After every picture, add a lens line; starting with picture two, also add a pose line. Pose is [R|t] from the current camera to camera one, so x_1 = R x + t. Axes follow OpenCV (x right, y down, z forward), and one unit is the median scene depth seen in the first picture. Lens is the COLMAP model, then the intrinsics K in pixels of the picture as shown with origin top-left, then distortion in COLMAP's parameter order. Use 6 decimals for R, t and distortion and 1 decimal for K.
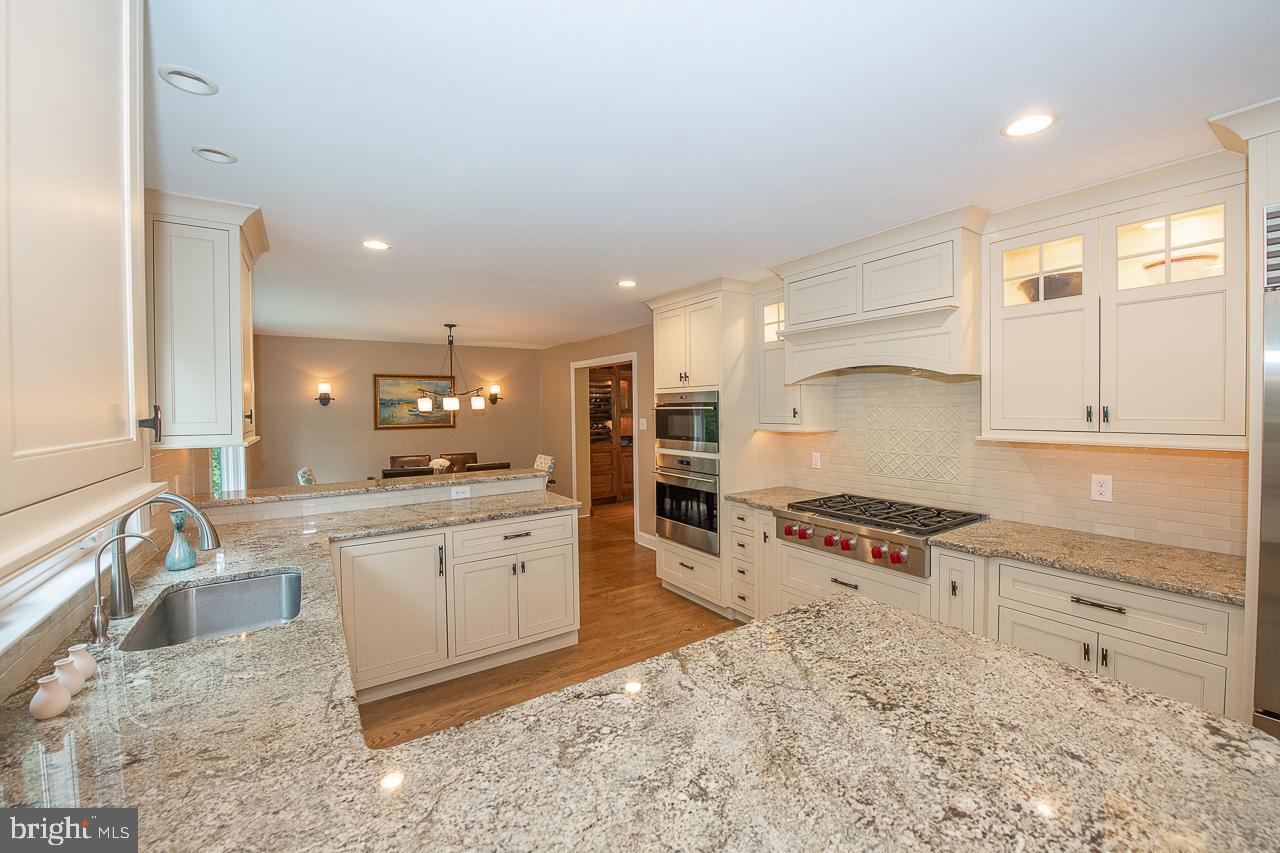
lens RADIAL K [[506.5, 0, 648.2], [0, 506.5, 421.3], [0, 0, 1]] dist [-0.016989, -0.002295]
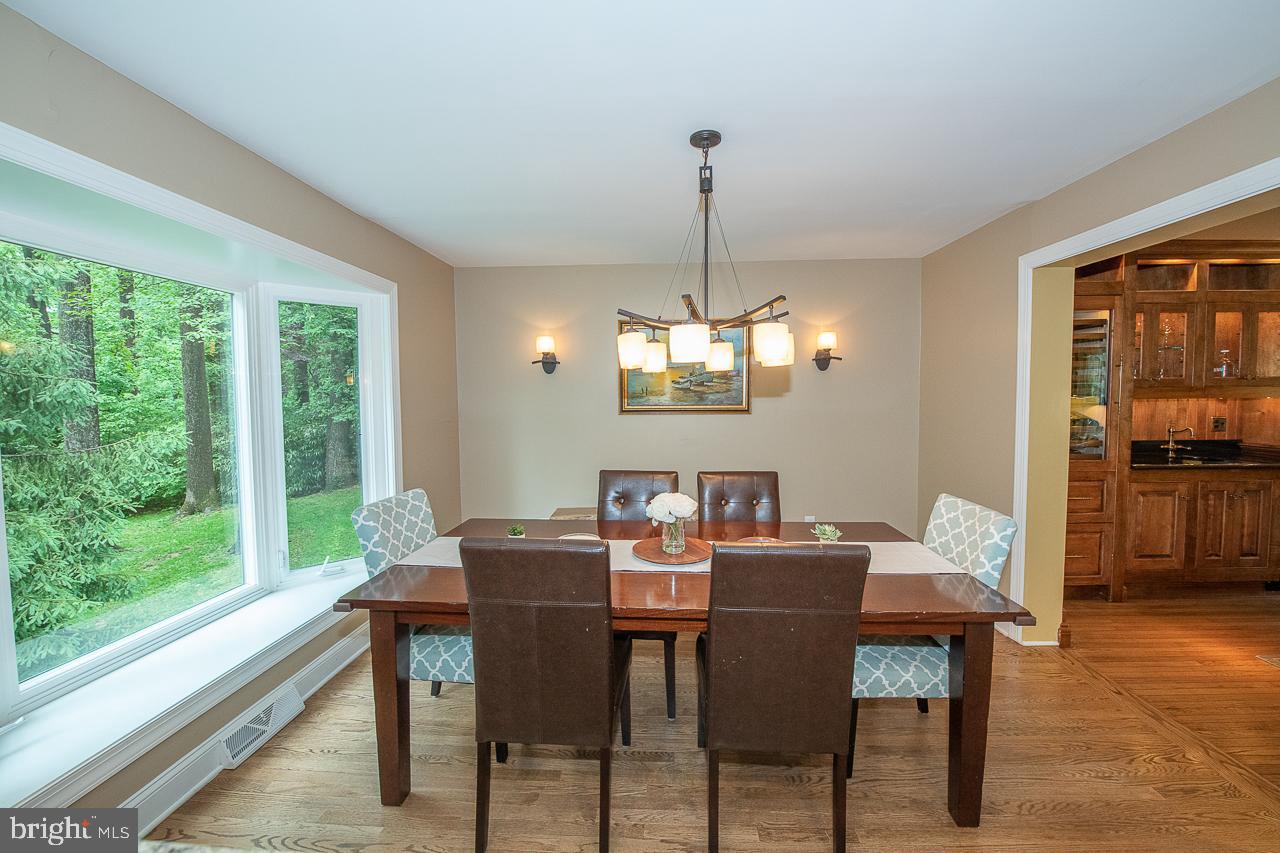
lens RADIAL K [[506.5, 0, 645.2], [0, 506.5, 417.0], [0, 0, 1]] dist [-0.016989, -0.002295]
pose [[0.801769, 0.030128, -0.596874, -0.379301], [-0.017426, 0.999482, 0.027042, 0.011613], [0.597380, -0.011280, 0.801879, 1.278059]]
